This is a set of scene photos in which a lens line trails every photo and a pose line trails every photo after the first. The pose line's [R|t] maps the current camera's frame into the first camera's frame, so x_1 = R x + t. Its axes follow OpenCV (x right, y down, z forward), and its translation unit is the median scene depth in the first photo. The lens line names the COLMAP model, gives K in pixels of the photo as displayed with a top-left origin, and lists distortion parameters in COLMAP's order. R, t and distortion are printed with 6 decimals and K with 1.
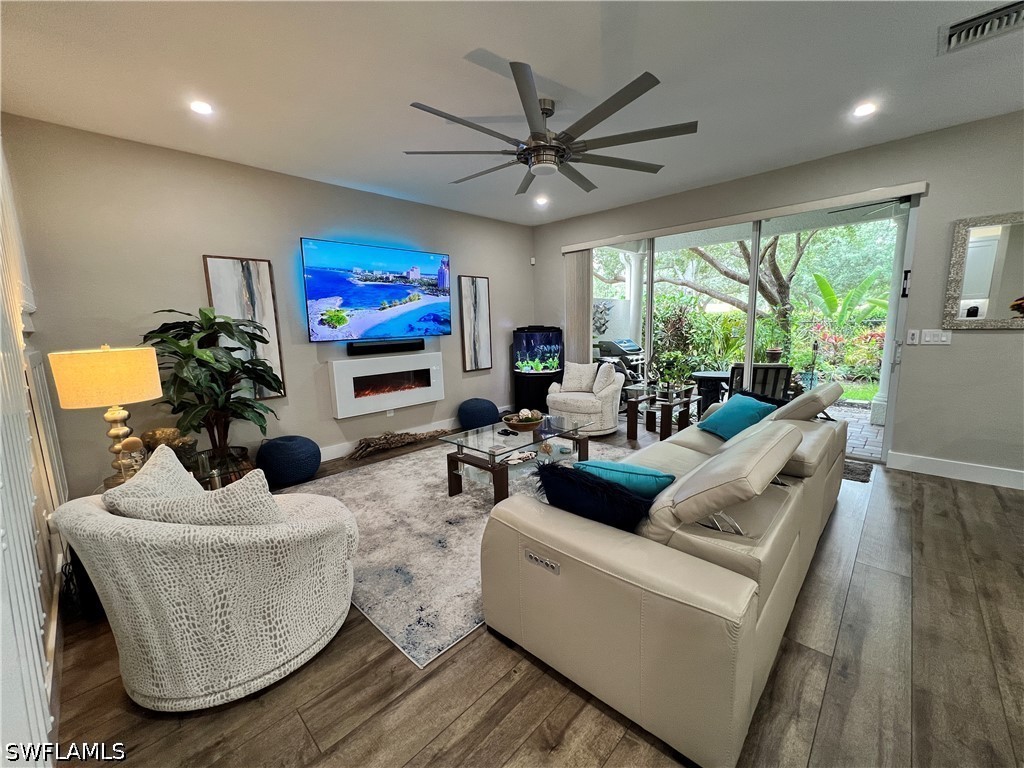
lens RADIAL K [[409.4, 0, 513.6], [0, 409.4, 386.0], [0, 0, 1]] dist [-0.003525, 0.001103]
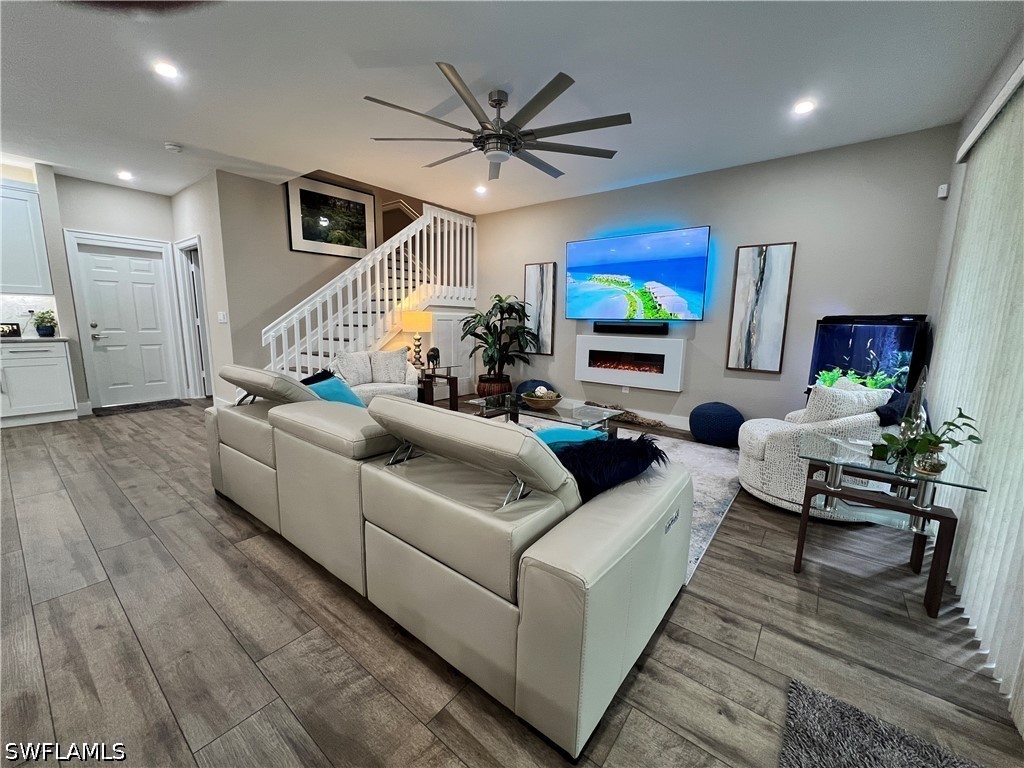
lens RADIAL K [[408.0, 0, 514.1], [0, 408.0, 386.1], [0, 0, 1]] dist [-0.001142, -0.000002]
pose [[0.105982, 0.187255, -0.976577, 0.645656], [-0.174819, 0.970320, 0.167083, -0.064667], [0.978880, 0.153017, 0.135572, 0.510038]]
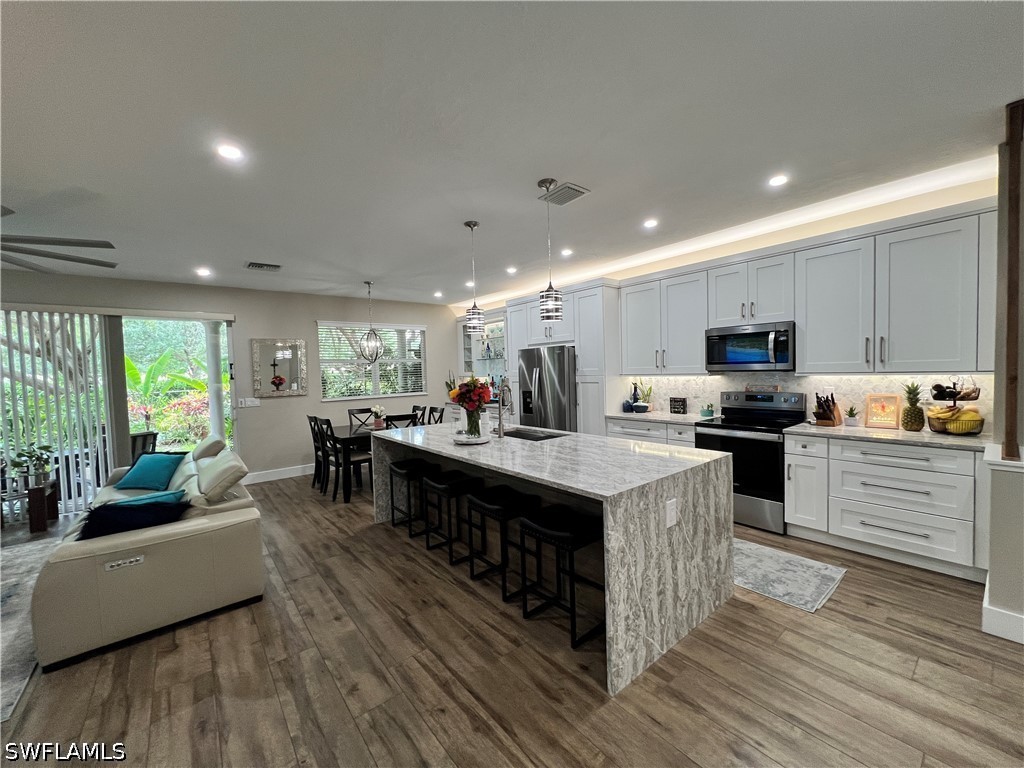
lens RADIAL K [[408.0, 0, 513.0], [0, 408.0, 384.8], [0, 0, 1]] dist [-0.001142, -0.000002]
pose [[0.123483, -0.012221, 0.992271, -0.360094], [0.180882, 0.983450, -0.010397, 0.017006], [-0.975722, 0.180768, 0.123650, -0.203283]]
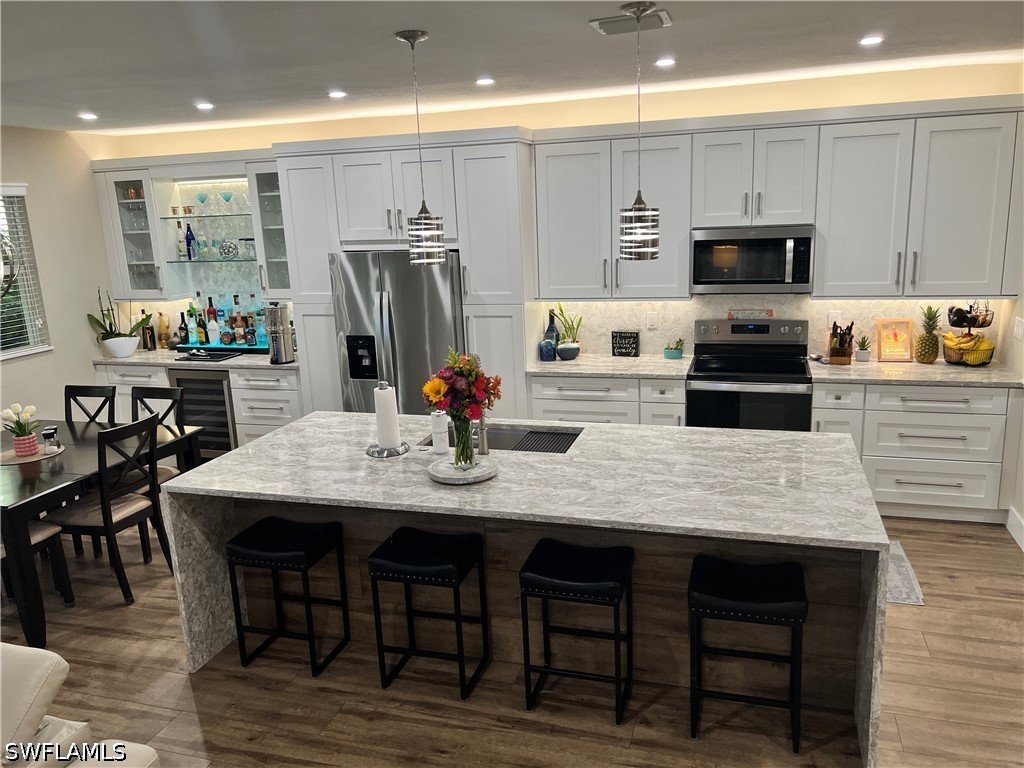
lens RADIAL K [[769.4, 0, 513.7], [0, 769.4, 381.1], [0, 0, 1]] dist [0.051348, -0.063000]
pose [[-0.443233, -0.151637, 0.883488, -0.316676], [0.193248, 0.946250, 0.259358, -0.146072], [-0.875328, 0.285689, -0.390106, 0.143298]]
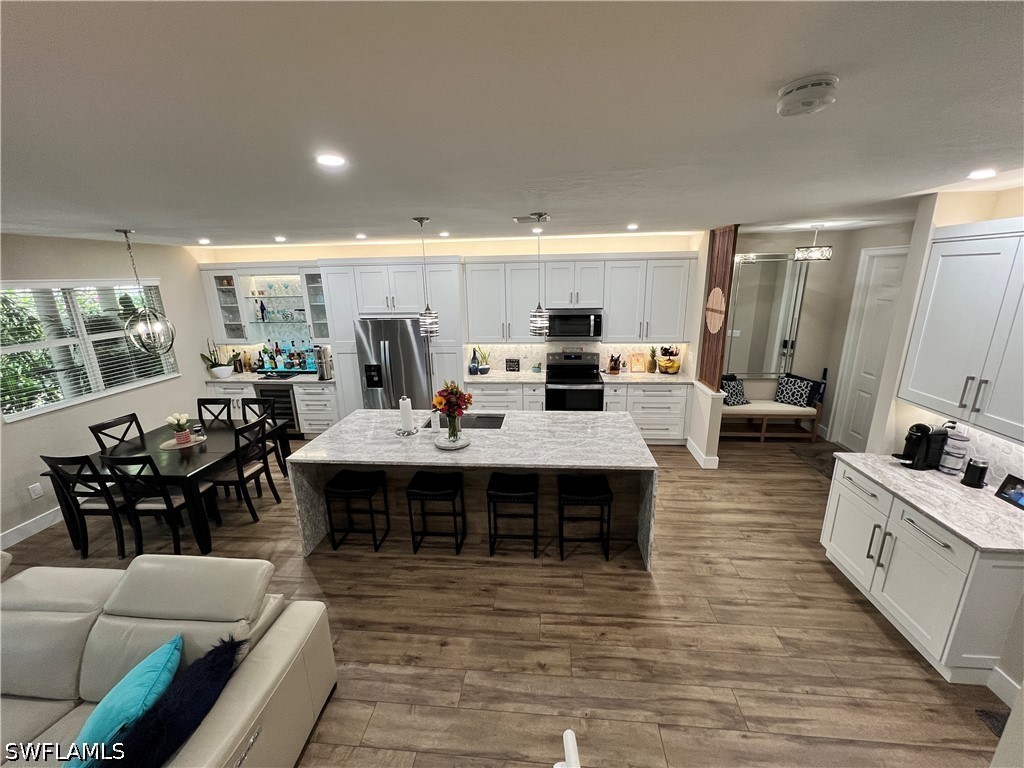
lens RADIAL K [[409.4, 0, 512.4], [0, 409.4, 386.3], [0, 0, 1]] dist [-0.003525, 0.001103]
pose [[-0.621439, -0.165889, 0.765699, -0.303021], [0.160135, 0.929799, 0.331407, -0.208520], [-0.766923, 0.328564, -0.551249, 0.216250]]
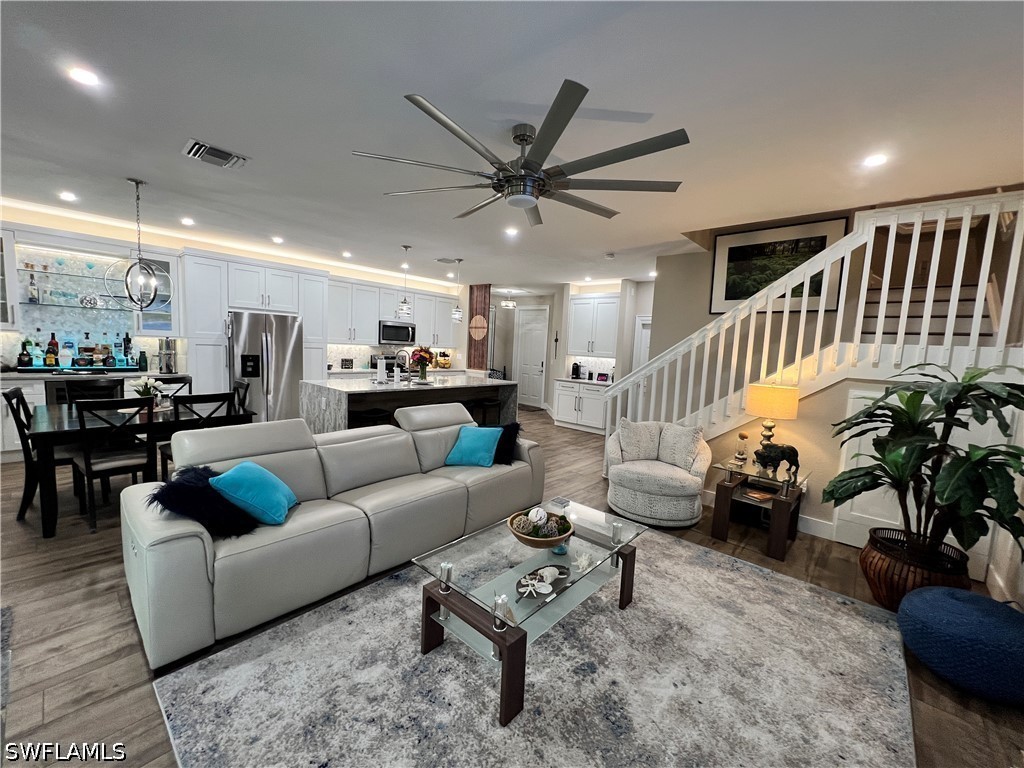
lens RADIAL K [[409.4, 0, 512.5], [0, 409.4, 385.7], [0, 0, 1]] dist [-0.003525, 0.001103]
pose [[-0.999032, -0.018640, -0.039846, 0.062562], [-0.028117, 0.967189, 0.252496, -0.189068], [0.033832, 0.253372, -0.966777, 1.009792]]
